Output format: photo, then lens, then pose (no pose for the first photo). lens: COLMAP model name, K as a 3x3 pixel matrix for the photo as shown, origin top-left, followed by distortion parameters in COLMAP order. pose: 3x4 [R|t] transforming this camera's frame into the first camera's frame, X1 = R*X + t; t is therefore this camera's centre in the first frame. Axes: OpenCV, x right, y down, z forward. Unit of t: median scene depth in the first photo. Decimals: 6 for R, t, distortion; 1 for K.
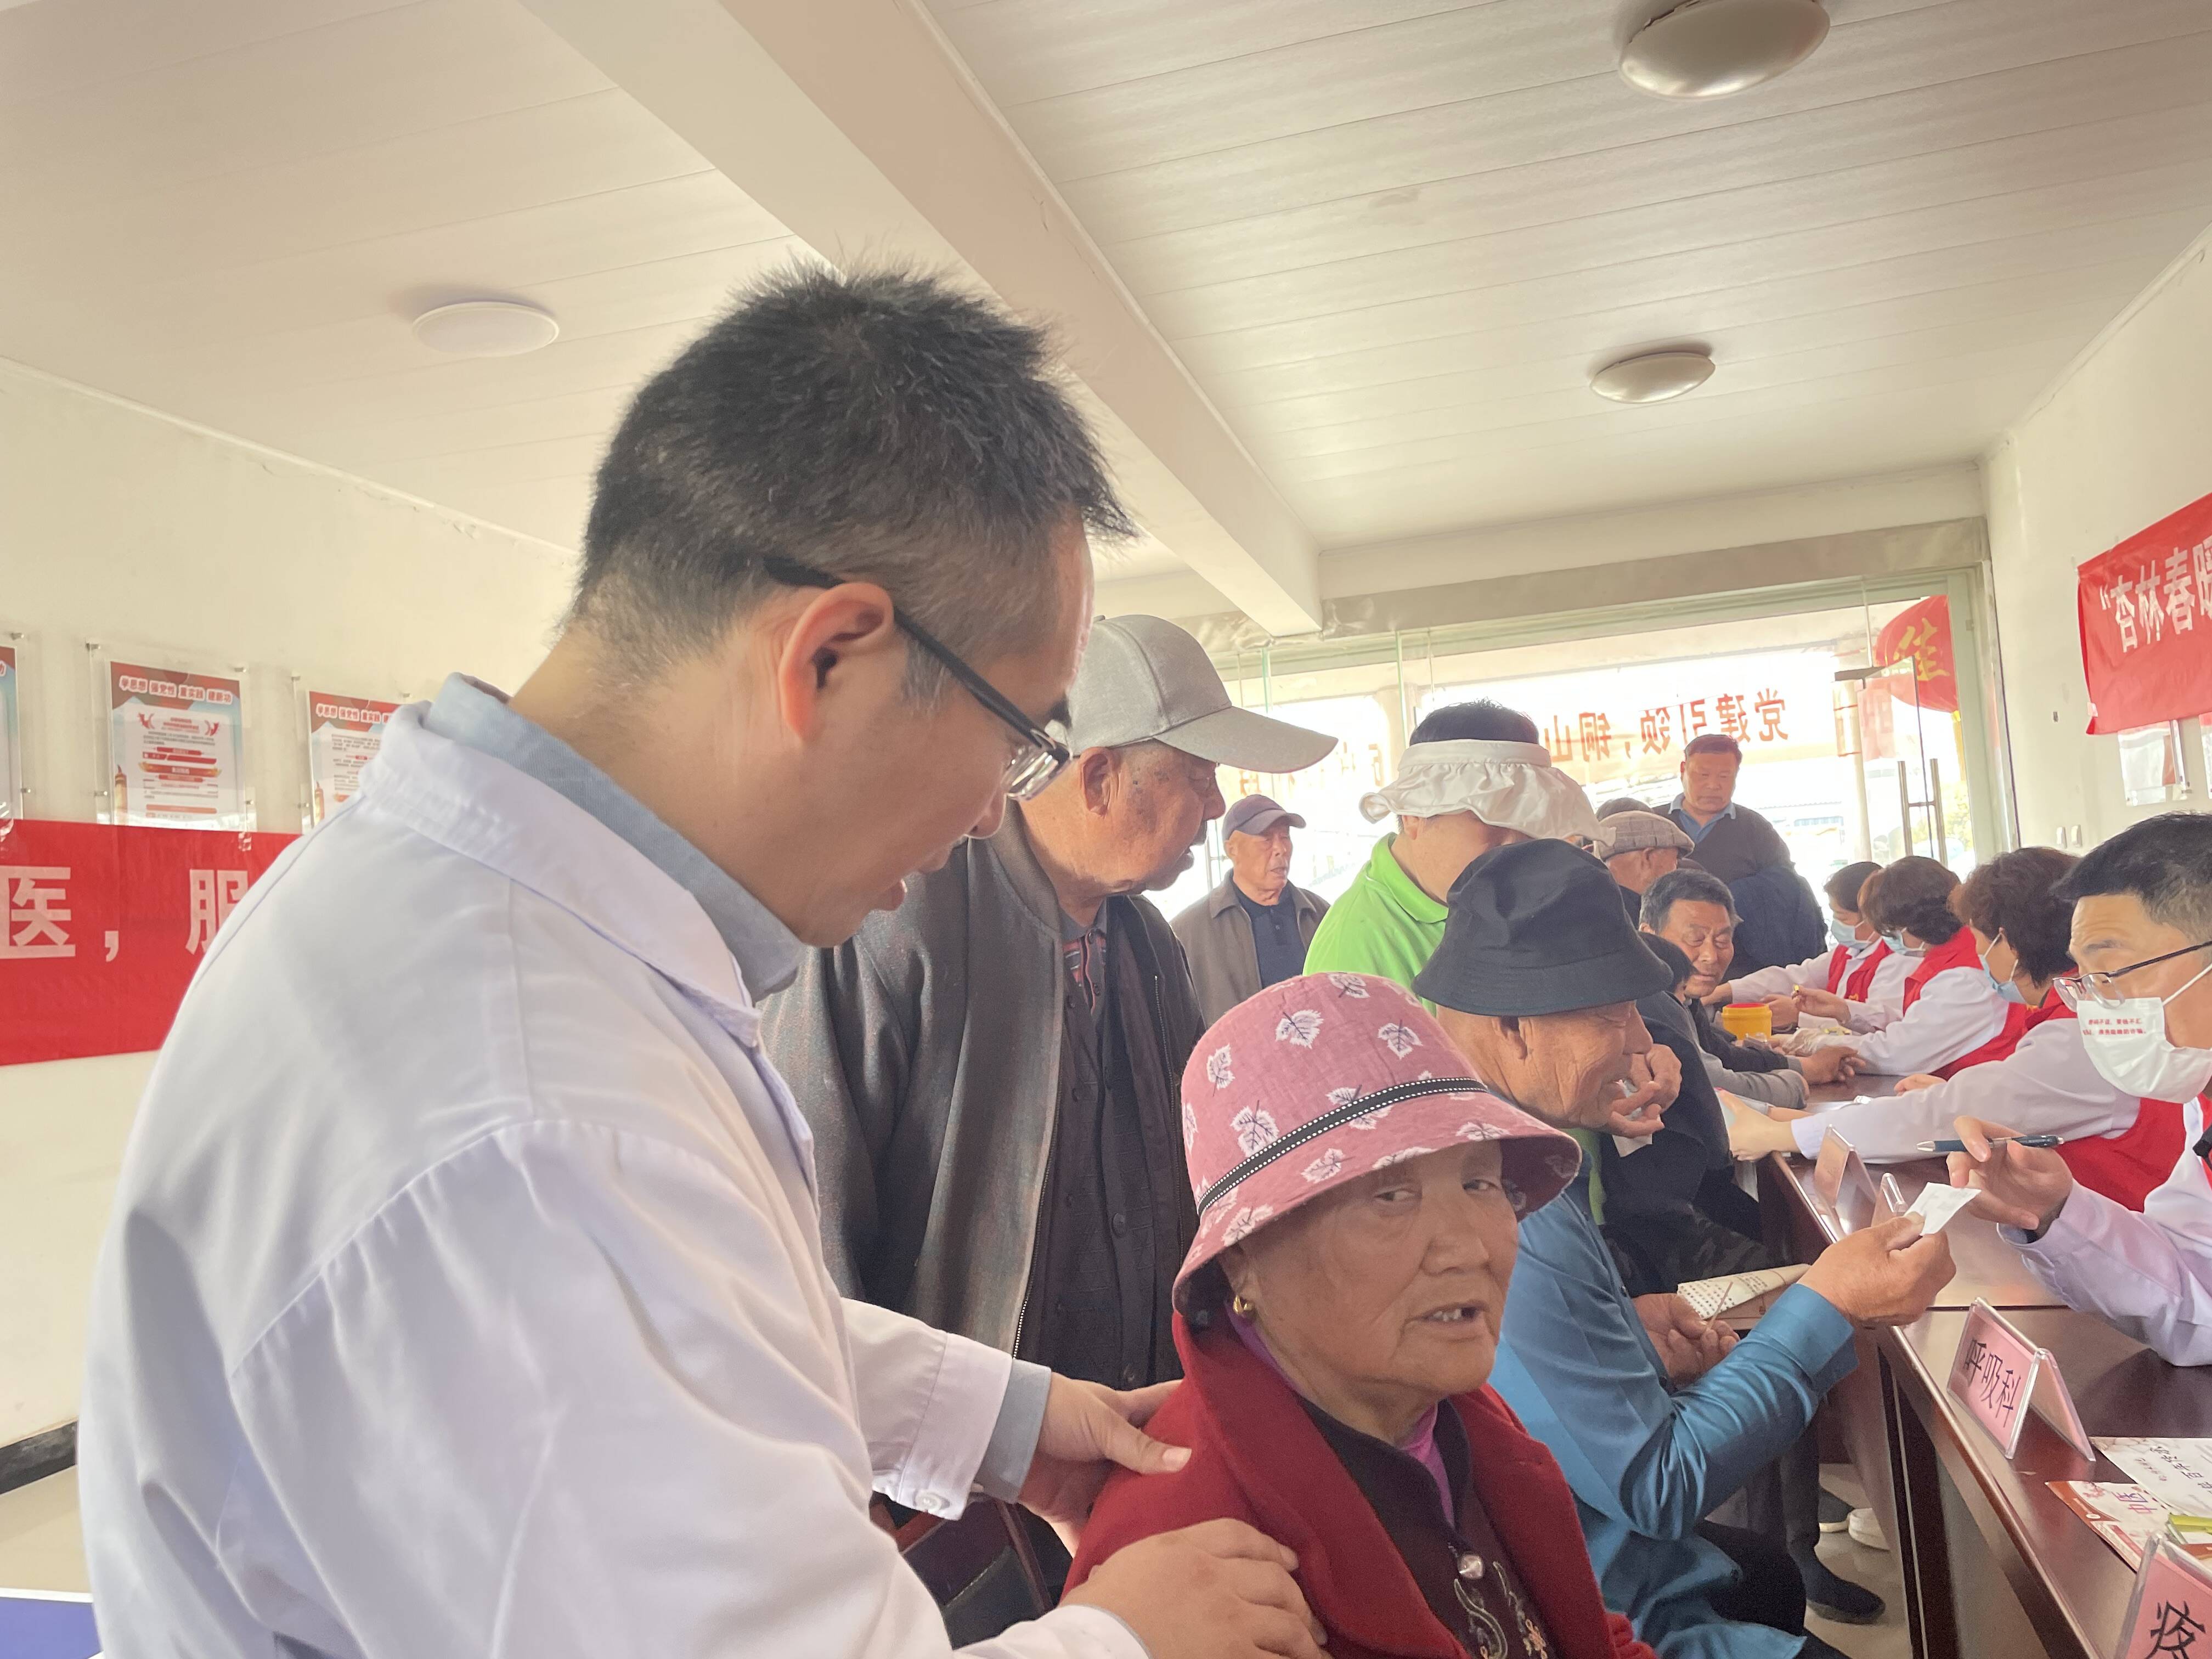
lens RADIAL K [[1664.9, 0, 1063.5], [0, 1664.9, 811.6], [0, 0, 1]] dist [0.085551, -0.106703]
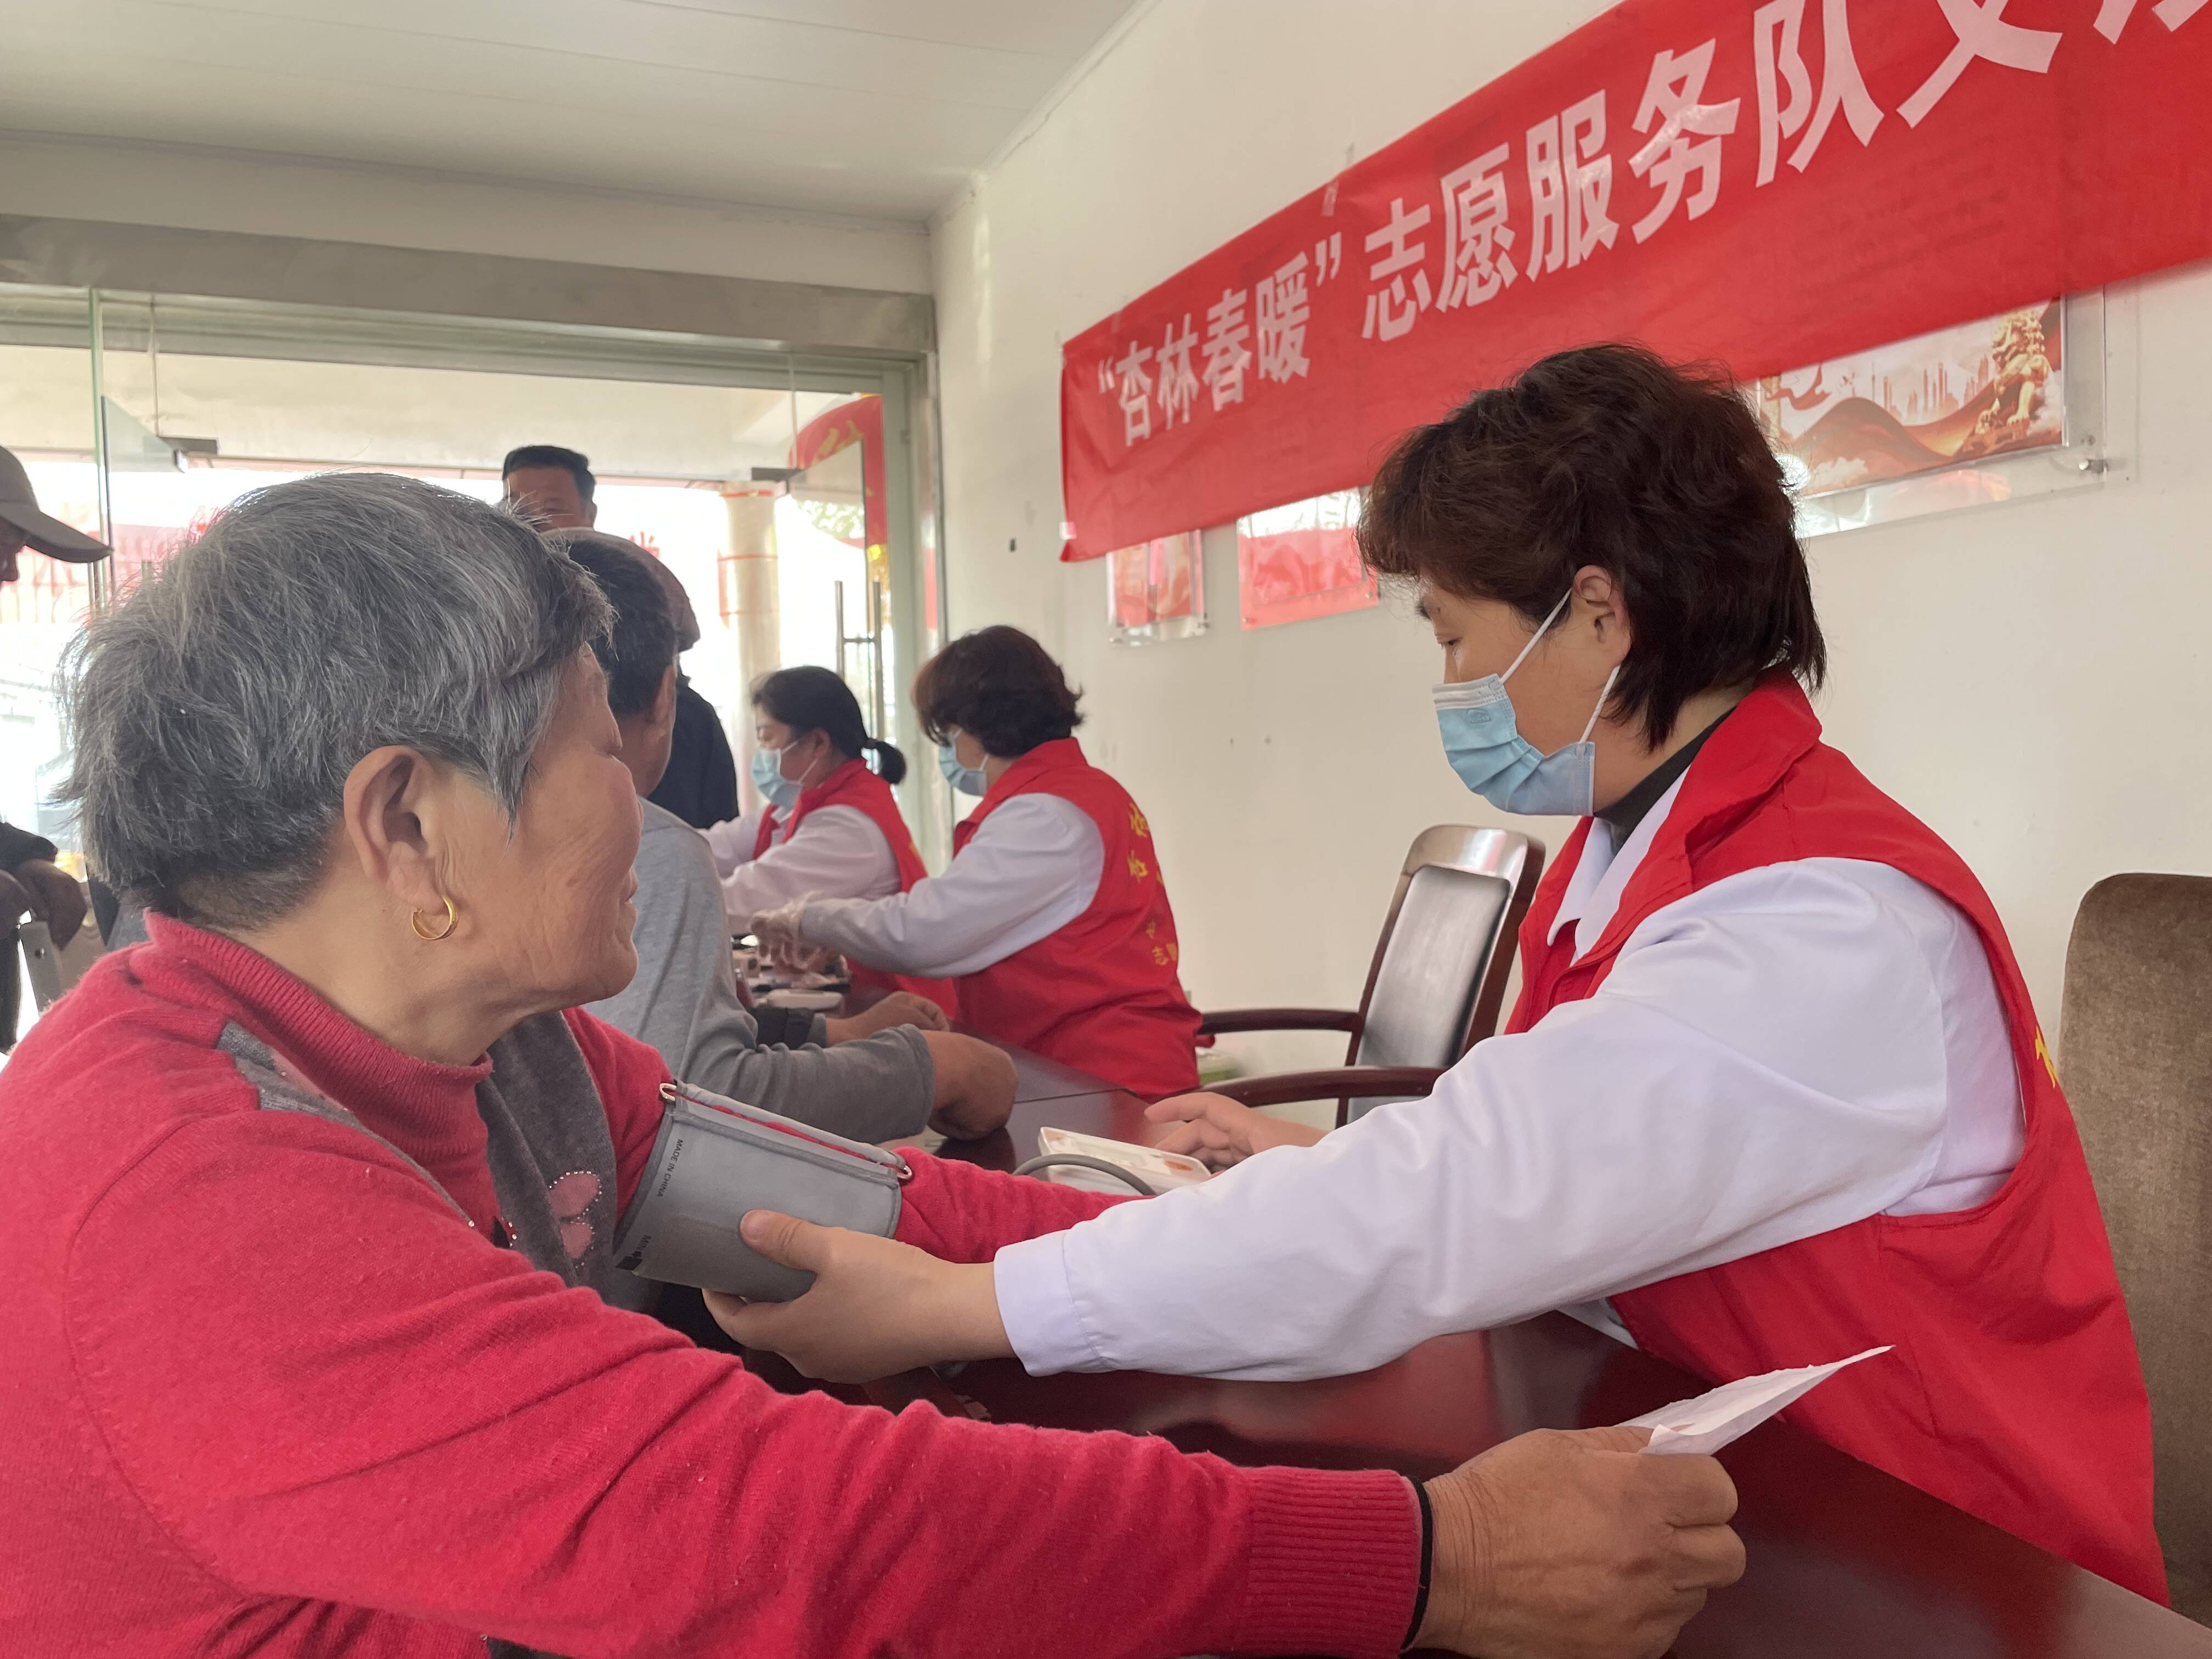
lens RADIAL K [[1680.9, 0, 1106.0], [0, 1680.9, 829.5], [0, 0, 1]] dist [0.083909, -0.105089]
pose [[0.772159, 0.025809, 0.634906, 0.150657], [-0.067489, 0.996854, 0.041558, 0.054301], [-0.631836, -0.074939, 0.771471, 0.446999]]
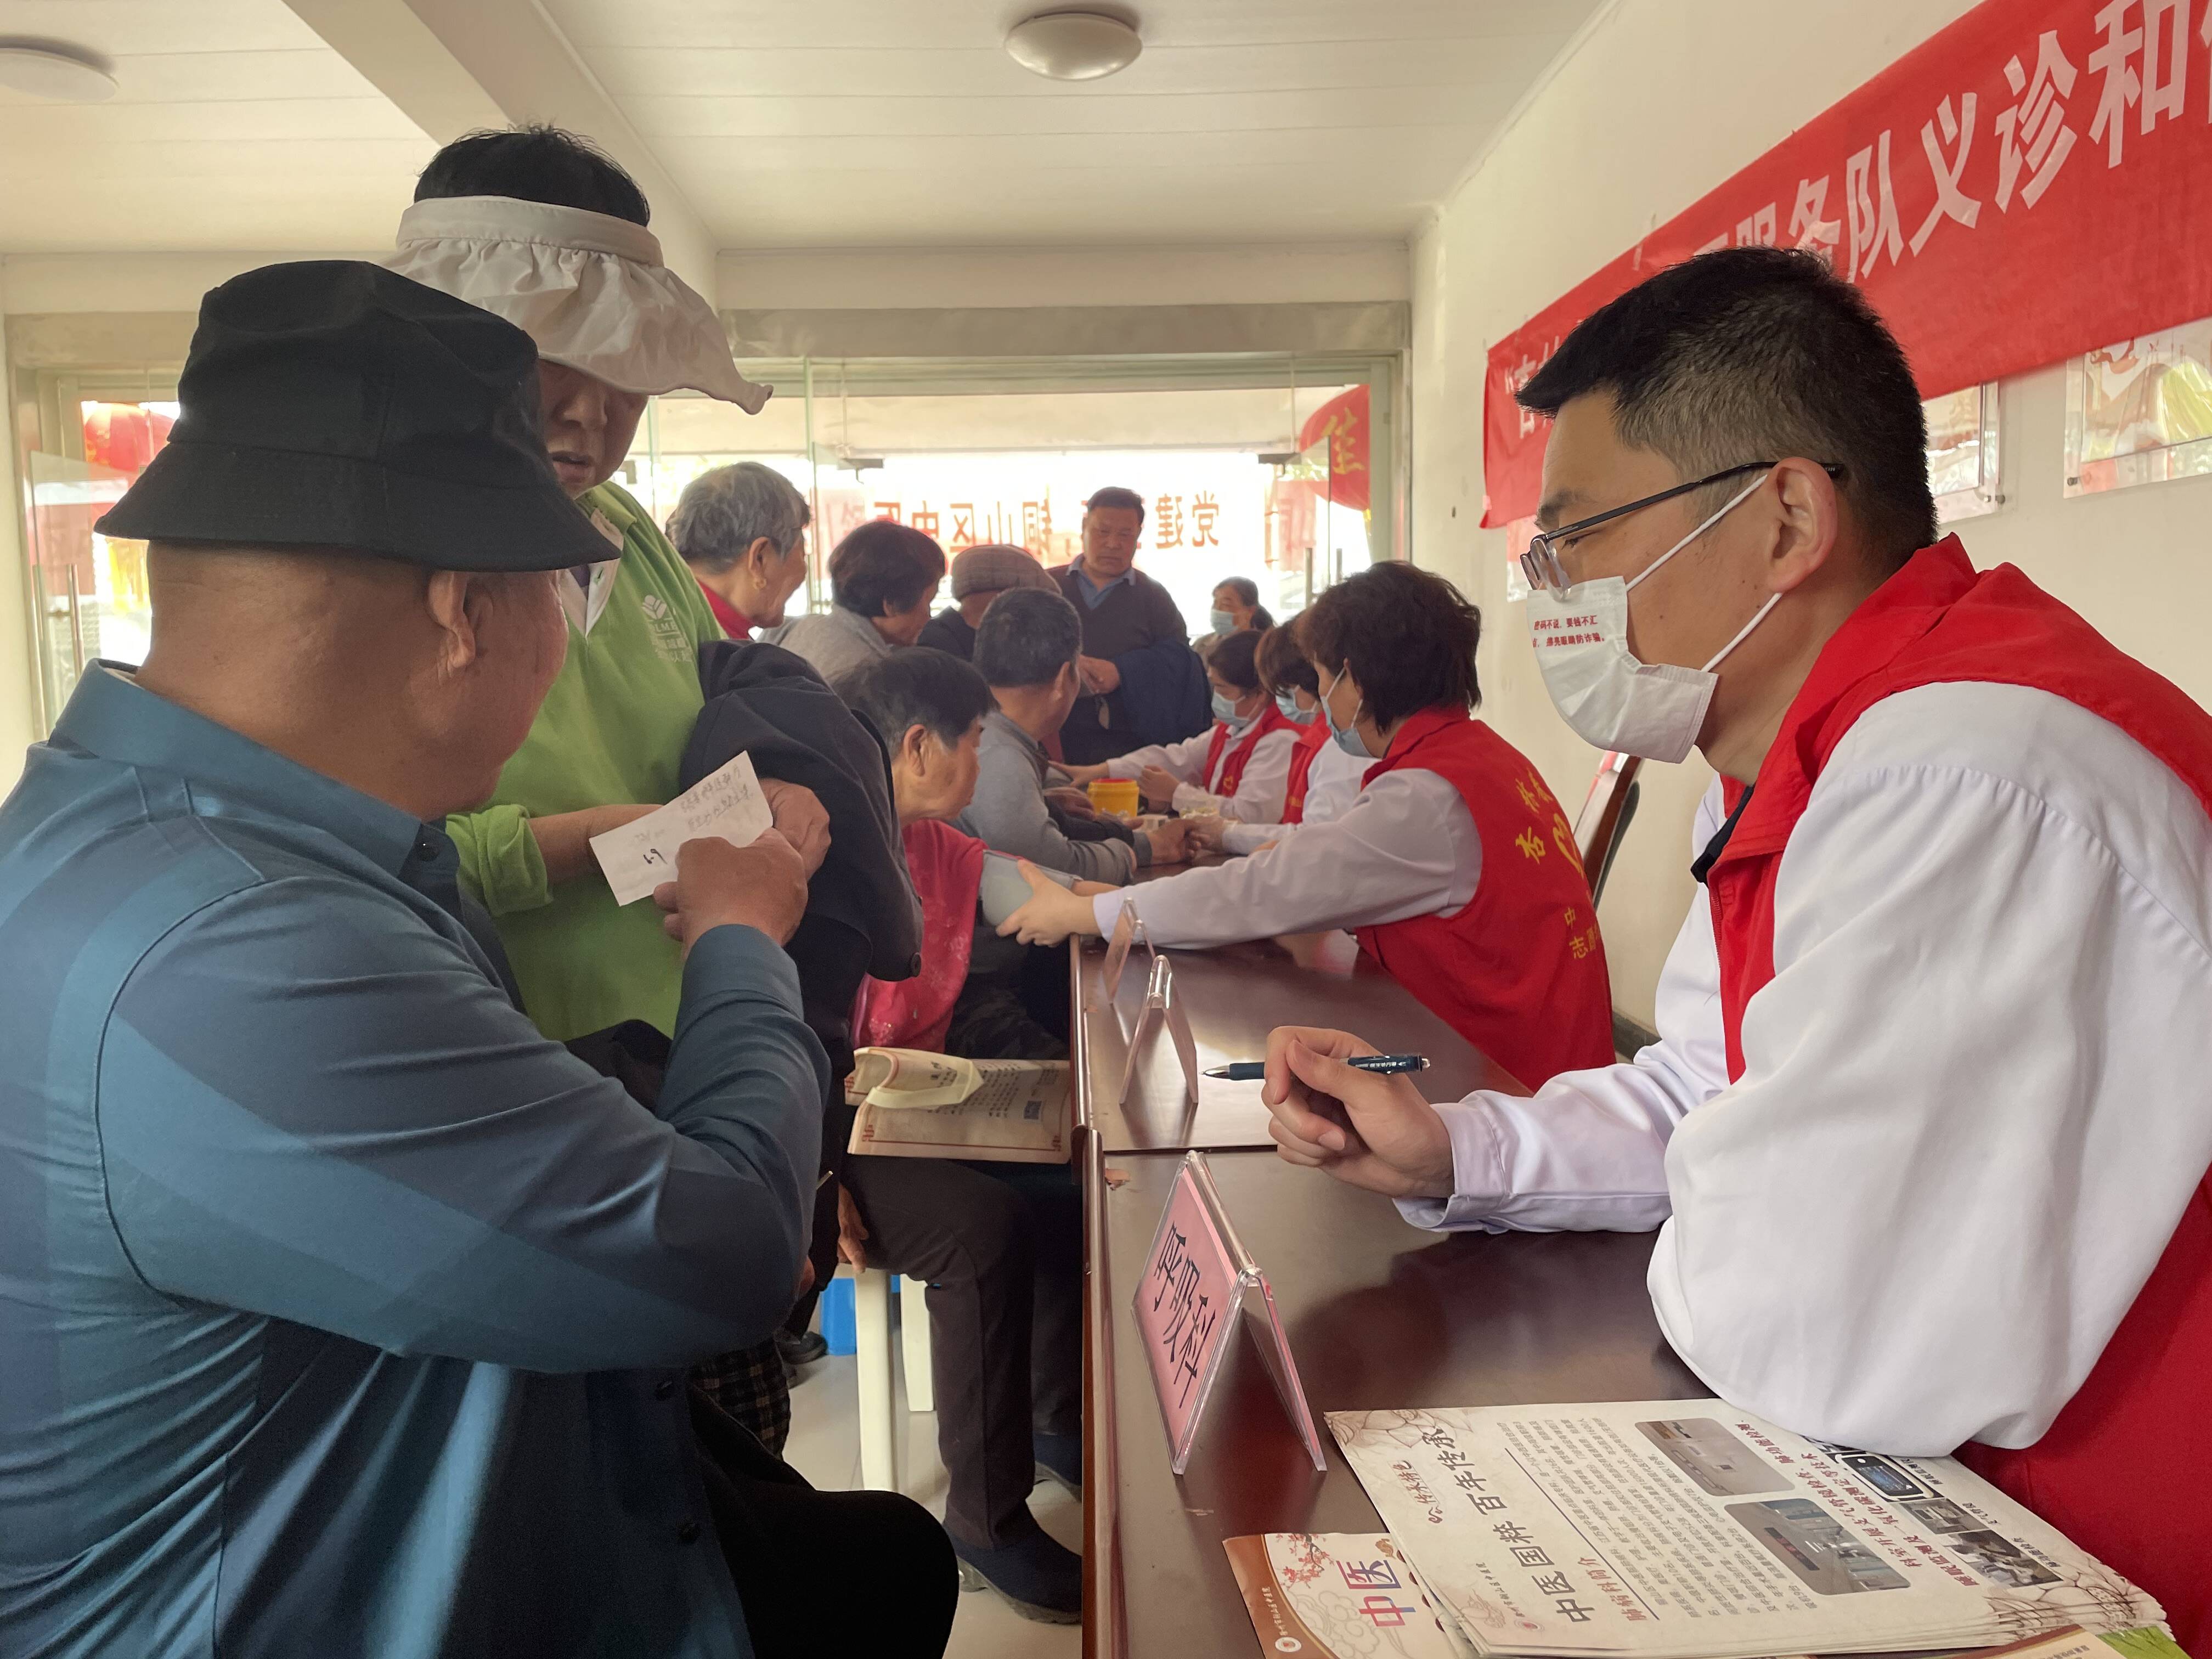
lens RADIAL K [[1680.9, 0, 1106.0], [0, 1680.9, 829.5], [0, 0, 1]] dist [0.083909, -0.105089]
pose [[0.945255, 0.024571, 0.325408, 0.105312], [-0.064645, 0.991499, 0.112916, 0.036937], [-0.319867, -0.127771, 0.938808, 0.157359]]
